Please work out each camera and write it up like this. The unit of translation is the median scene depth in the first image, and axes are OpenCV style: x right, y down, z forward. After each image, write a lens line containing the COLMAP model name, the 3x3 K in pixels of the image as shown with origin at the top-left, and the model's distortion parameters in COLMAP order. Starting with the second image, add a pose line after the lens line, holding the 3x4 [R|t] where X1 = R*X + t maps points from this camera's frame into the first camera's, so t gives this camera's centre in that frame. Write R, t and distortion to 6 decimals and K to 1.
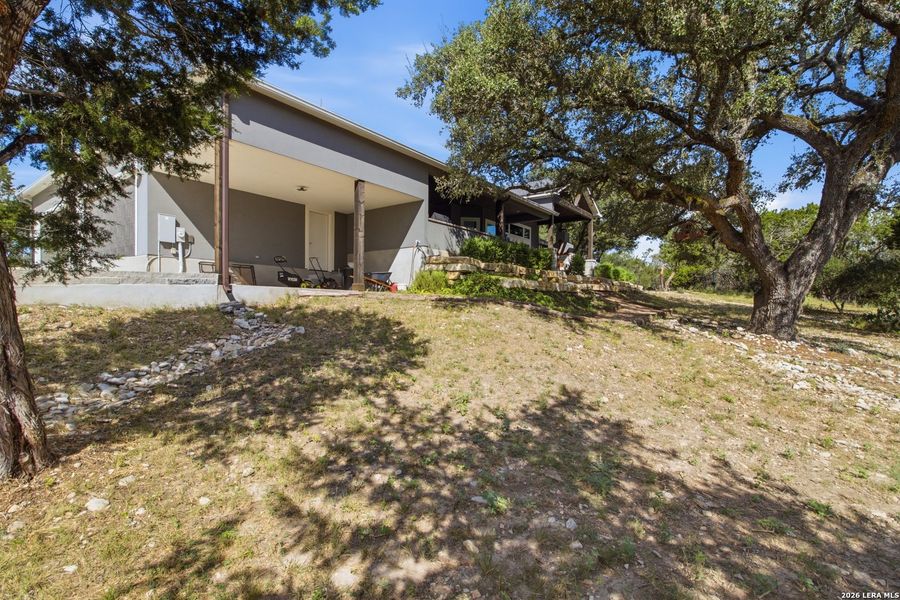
lens RADIAL K [[412.5, 0, 445.2], [0, 412.5, 302.9], [0, 0, 1]] dist [0.001139, -0.000625]
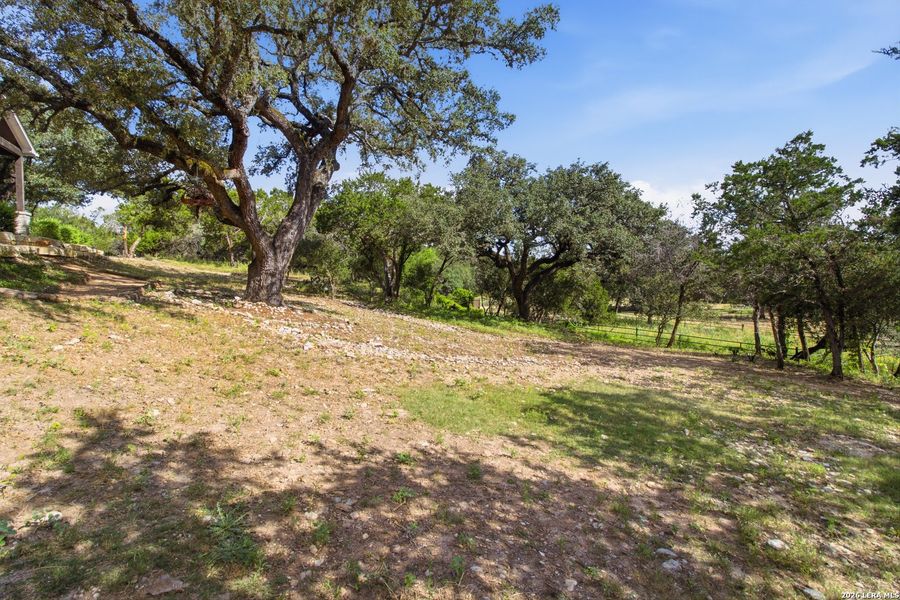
lens RADIAL K [[412.5, 0, 435.9], [0, 412.5, 291.9], [0, 0, 1]] dist [0.001139, -0.000625]
pose [[0.426529, -0.043476, 0.903429, -0.024482], [-0.003298, 0.998763, 0.049621, -0.008634], [-0.904468, -0.024144, 0.425858, 0.112075]]
